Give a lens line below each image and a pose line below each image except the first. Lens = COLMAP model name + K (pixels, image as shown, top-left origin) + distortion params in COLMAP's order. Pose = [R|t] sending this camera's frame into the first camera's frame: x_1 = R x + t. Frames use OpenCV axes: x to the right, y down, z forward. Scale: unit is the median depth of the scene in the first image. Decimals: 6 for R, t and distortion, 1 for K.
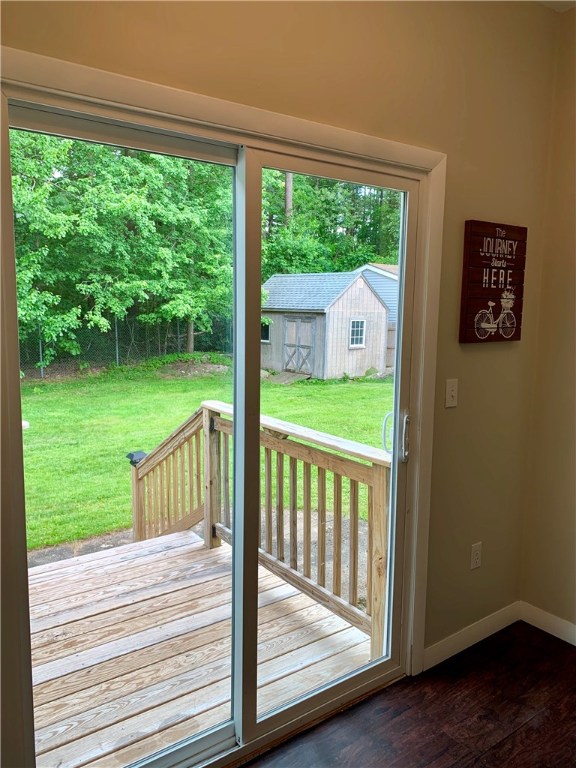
lens RADIAL K [[591.8, 0, 288.4], [0, 591.8, 379.4], [0, 0, 1]] dist [0.050635, -0.051332]
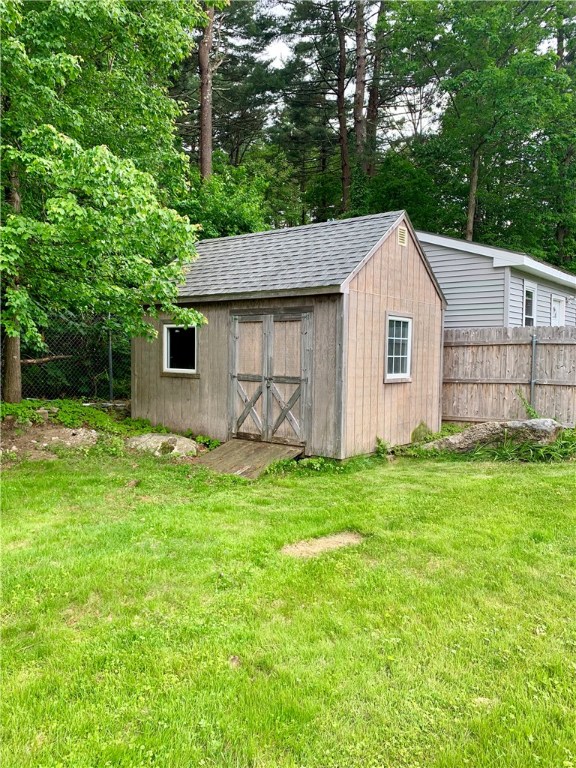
lens RADIAL K [[591.8, 0, 288.4], [0, 591.8, 379.4], [0, 0, 1]] dist [0.050635, -0.051332]
pose [[0.986679, -0.018071, 0.161674, -0.037448], [0.030766, 0.996605, -0.076370, -0.023048], [-0.159745, 0.080327, 0.983885, 0.579047]]
